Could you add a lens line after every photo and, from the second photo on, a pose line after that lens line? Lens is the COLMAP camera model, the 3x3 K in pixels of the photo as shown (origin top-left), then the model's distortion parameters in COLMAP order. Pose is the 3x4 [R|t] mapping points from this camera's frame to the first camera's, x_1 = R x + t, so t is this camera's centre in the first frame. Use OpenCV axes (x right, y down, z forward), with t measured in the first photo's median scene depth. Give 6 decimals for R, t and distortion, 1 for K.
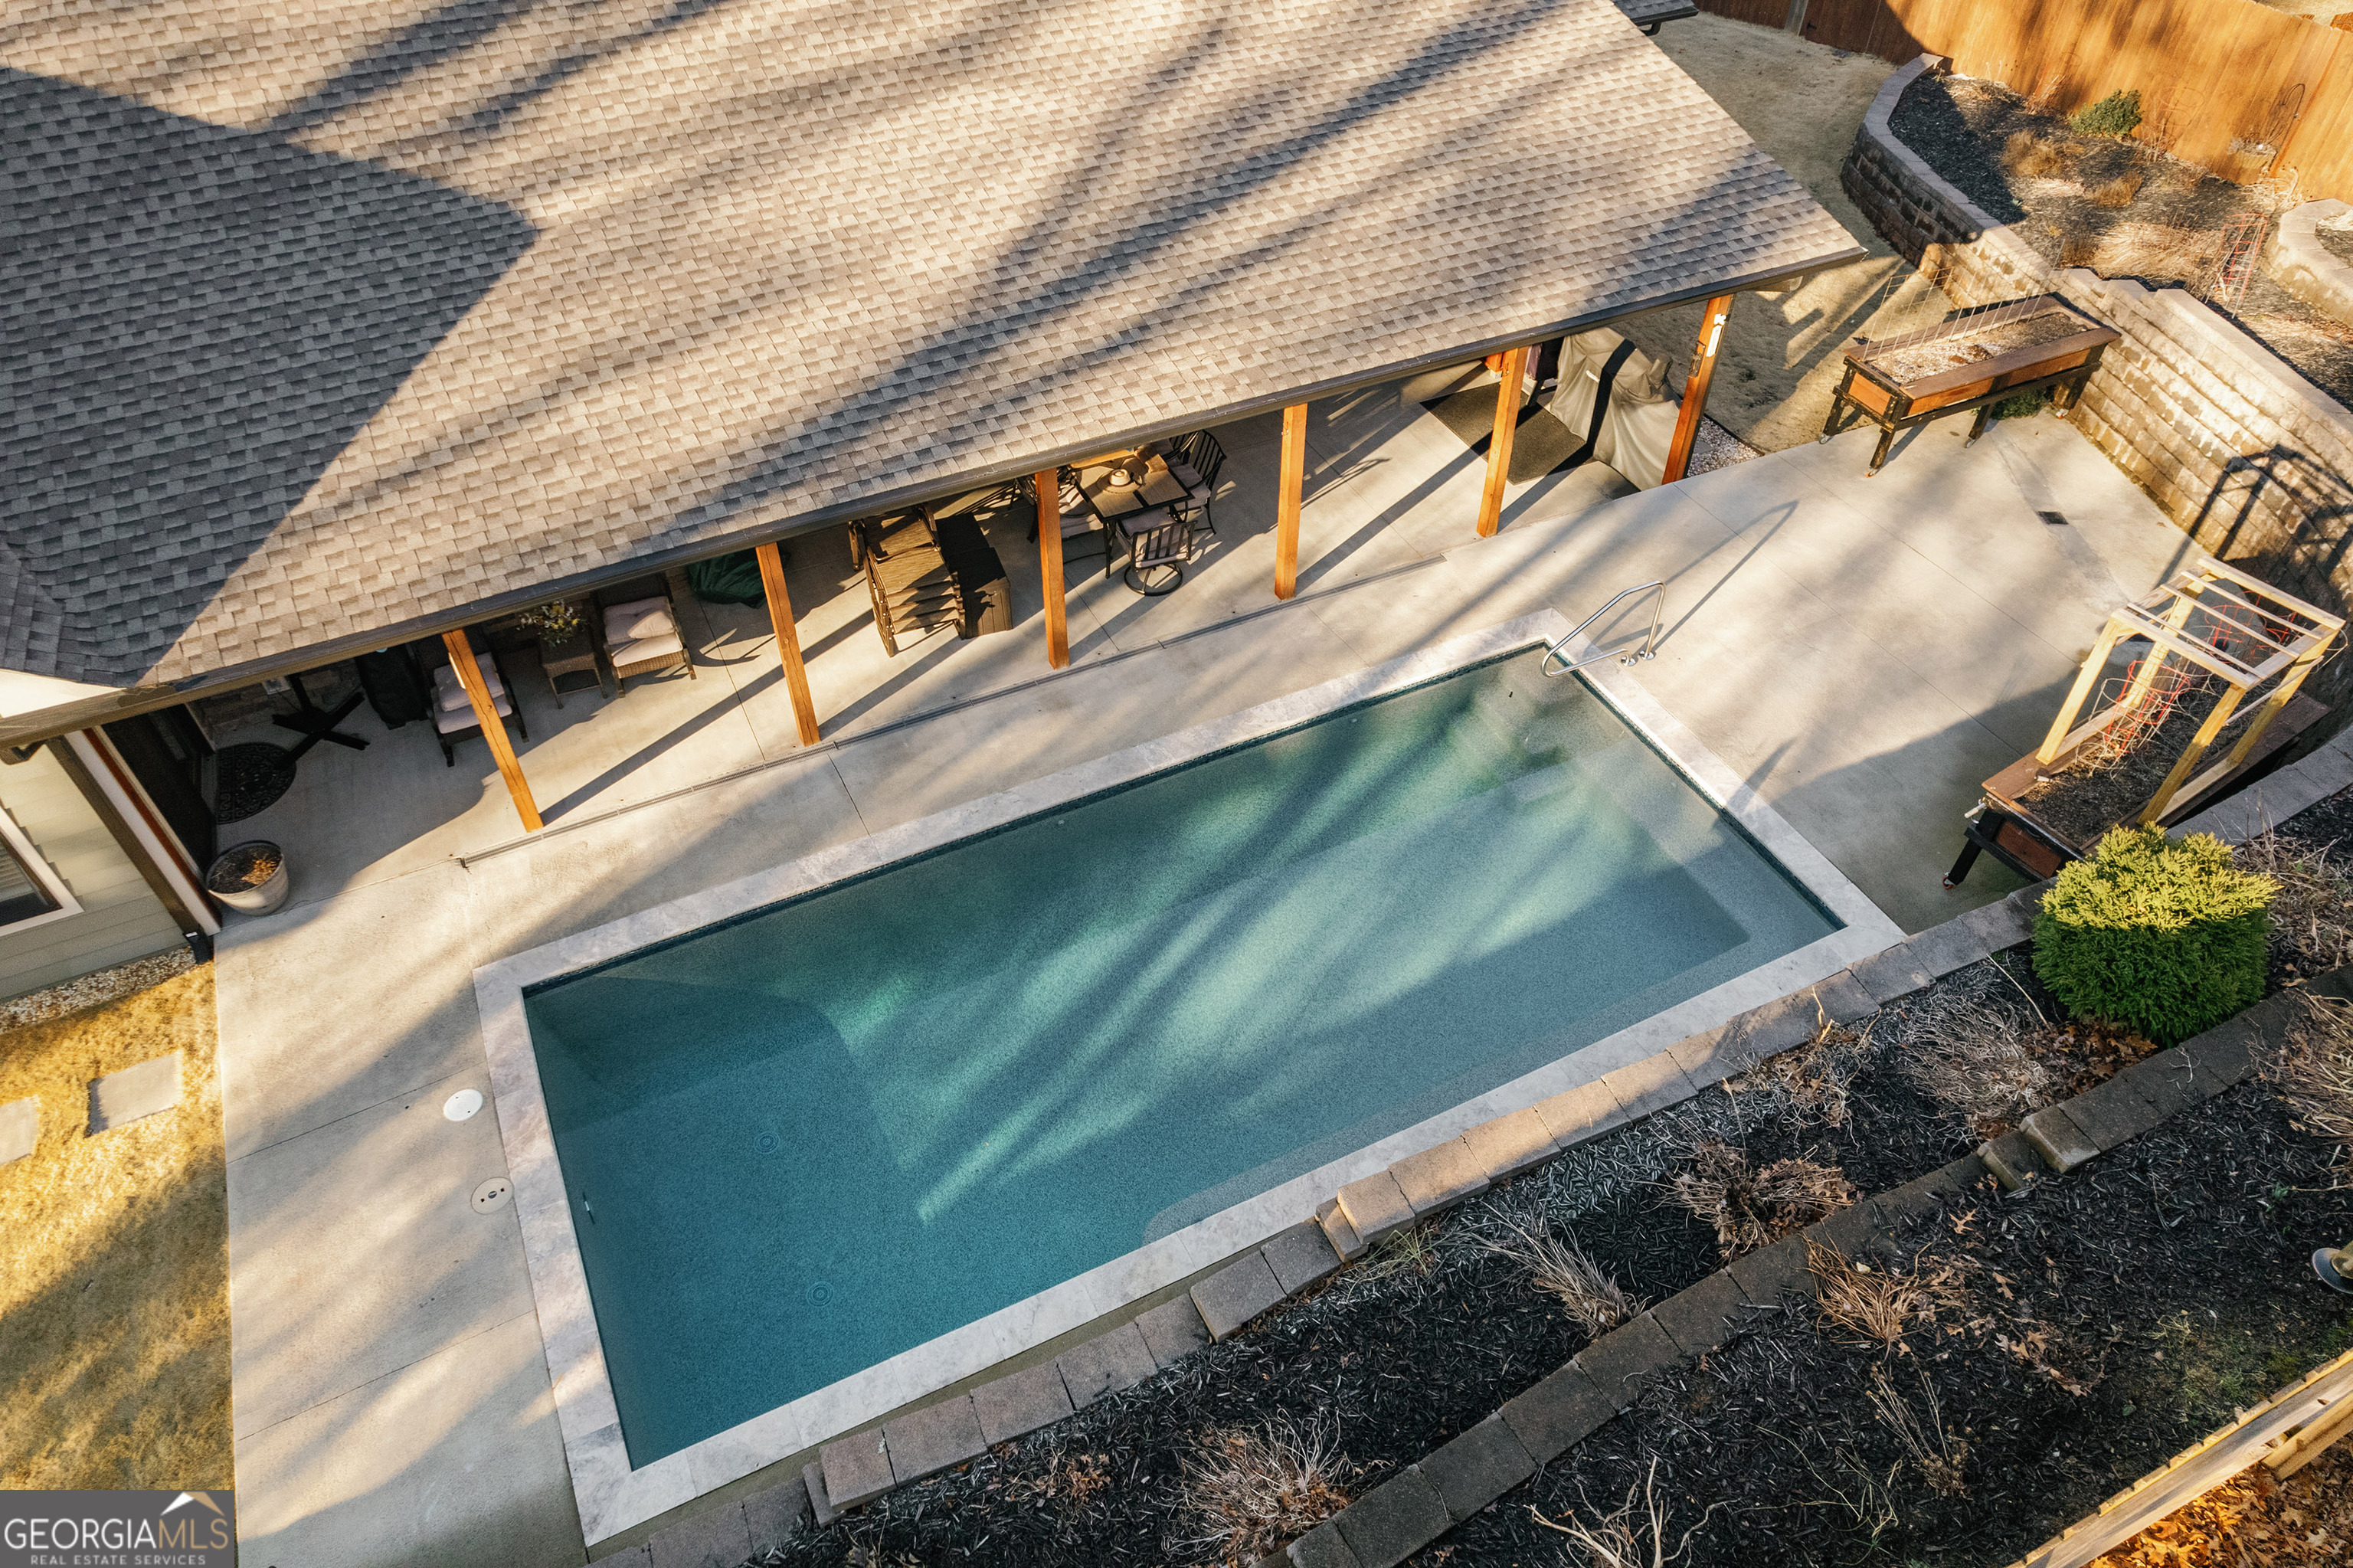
lens RADIAL K [[1470.9, 0, 1134.6], [0, 1470.9, 789.5], [0, 0, 1]] dist [-0.006733, 0.002061]
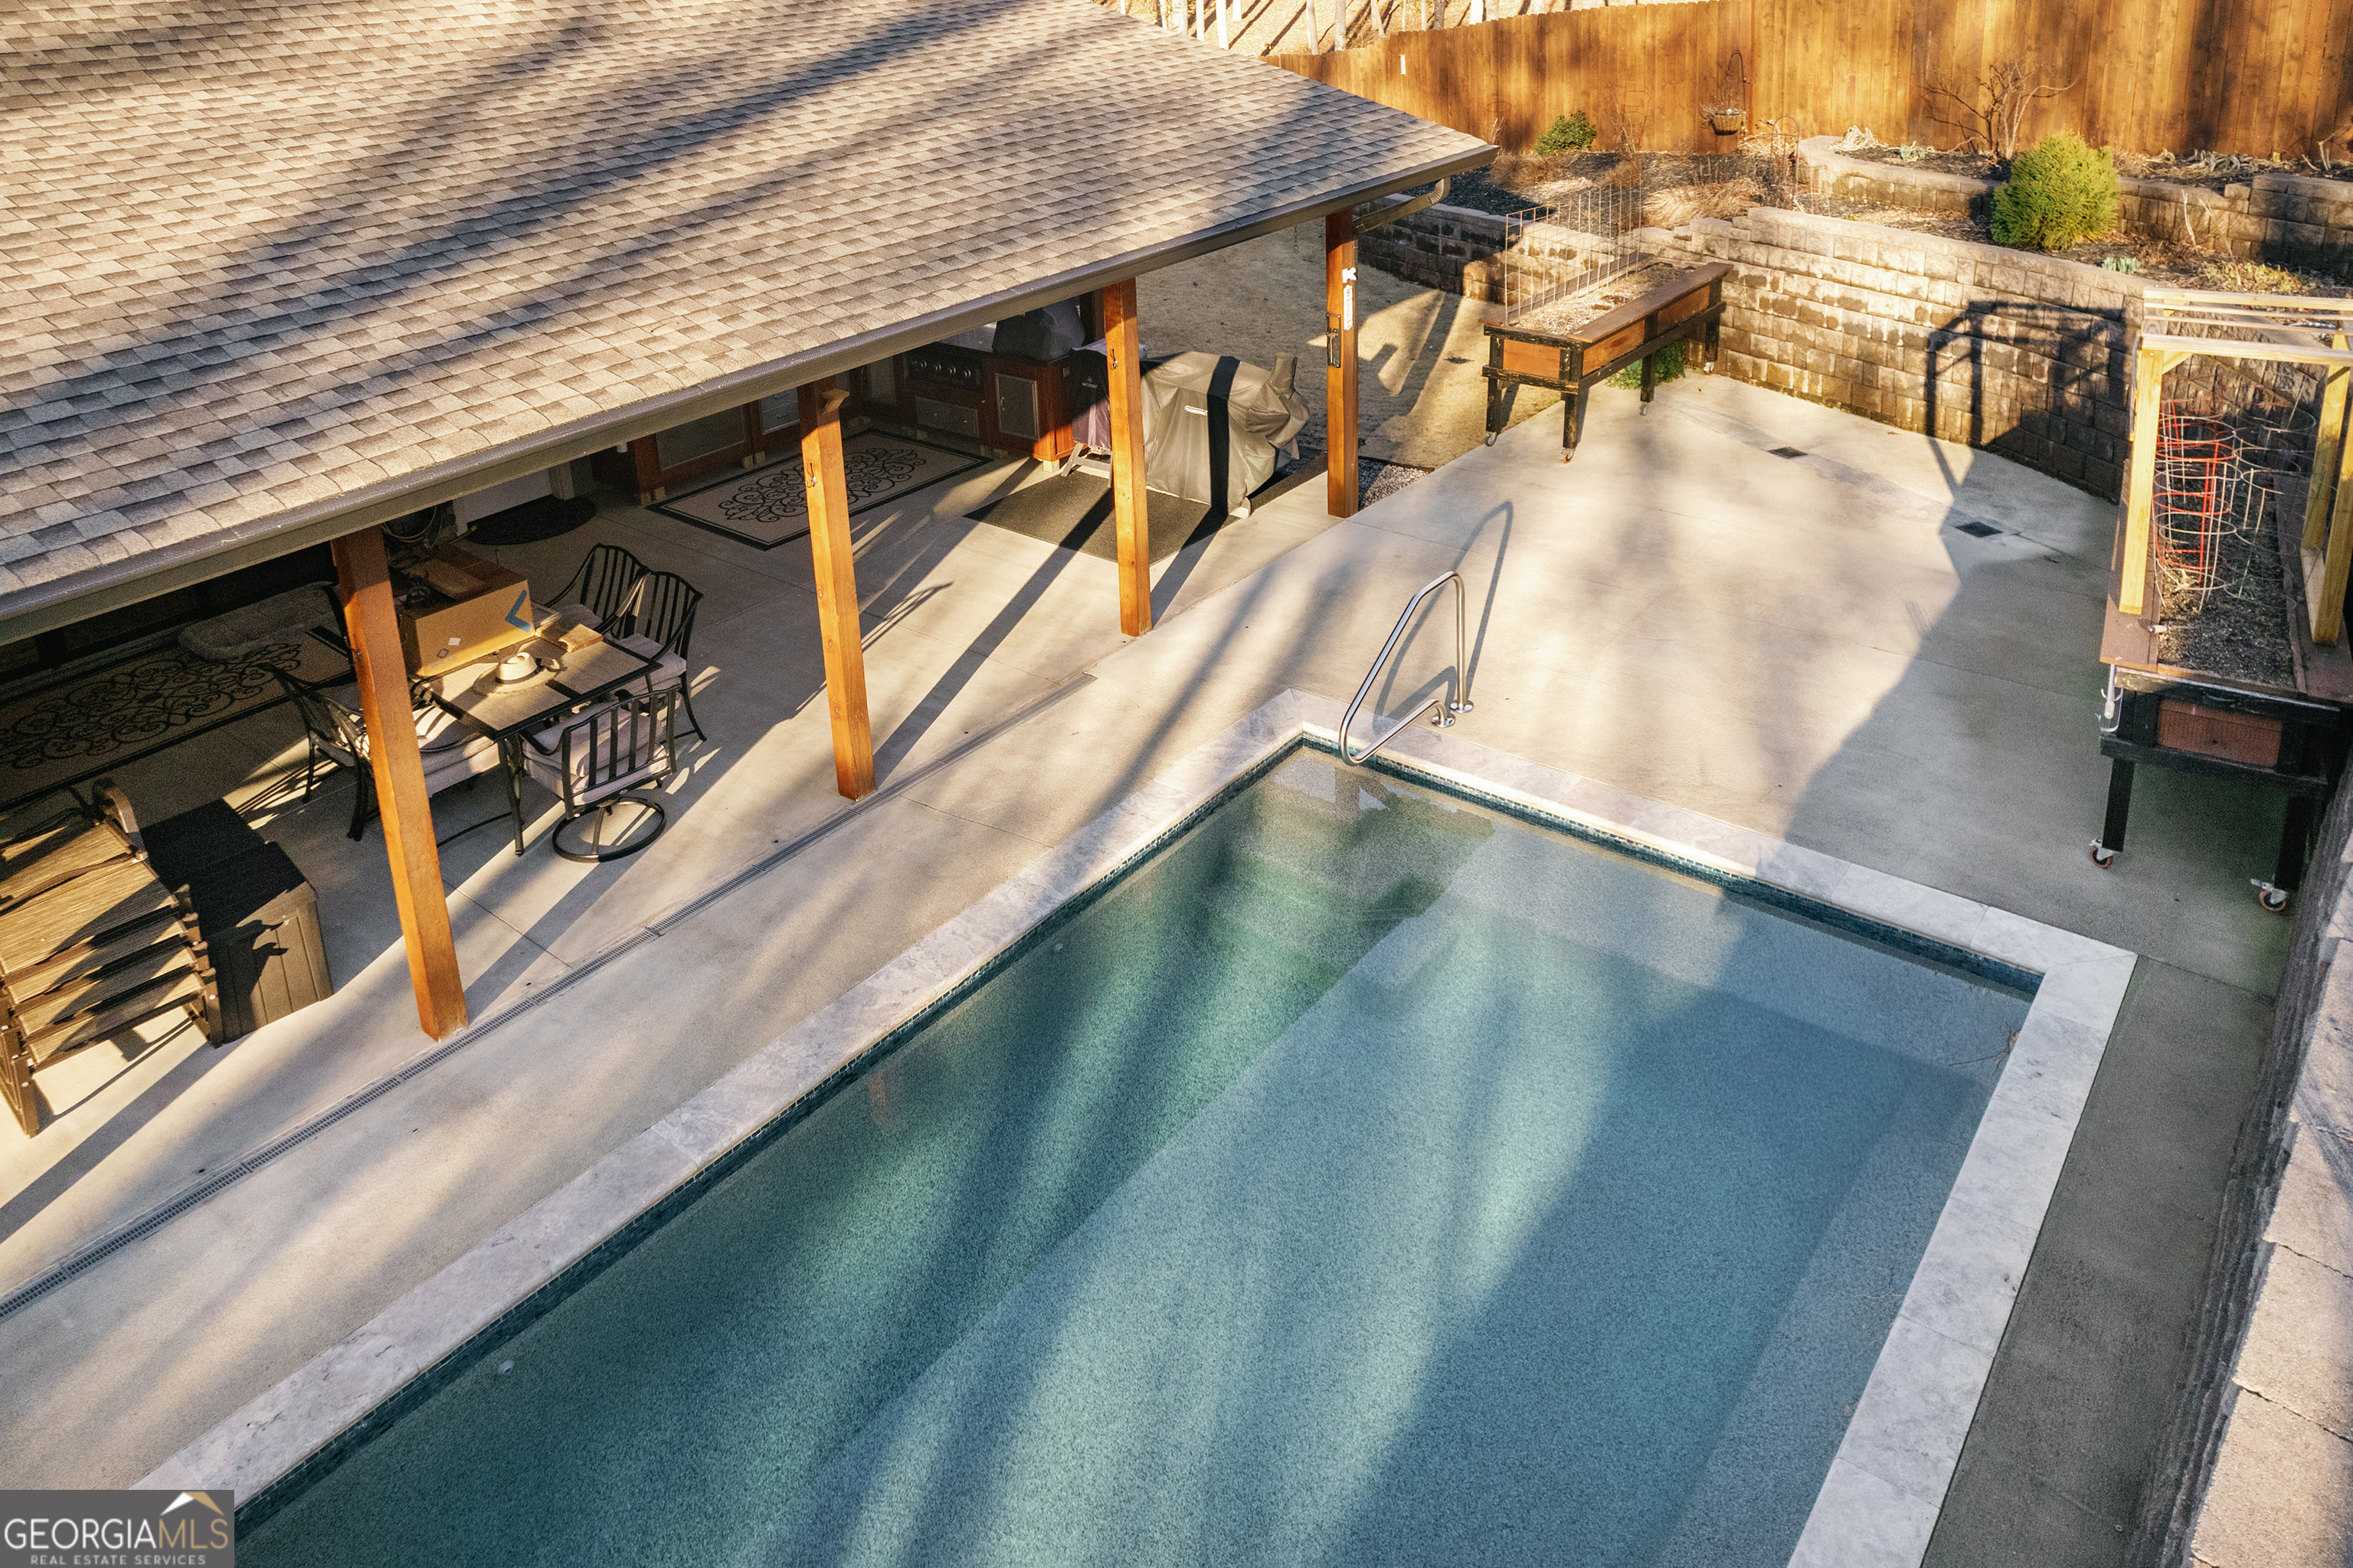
lens RADIAL K [[1577.5, 0, 1169.1], [0, 1577.5, 399.8], [0, 0, 1]] dist [-0.026509, 0.019692]
pose [[0.890262, -0.131903, 0.435930, -0.037996], [0.336764, 0.835043, -0.435078, 0.048513], [-0.306633, 0.534139, 0.787828, 0.421111]]
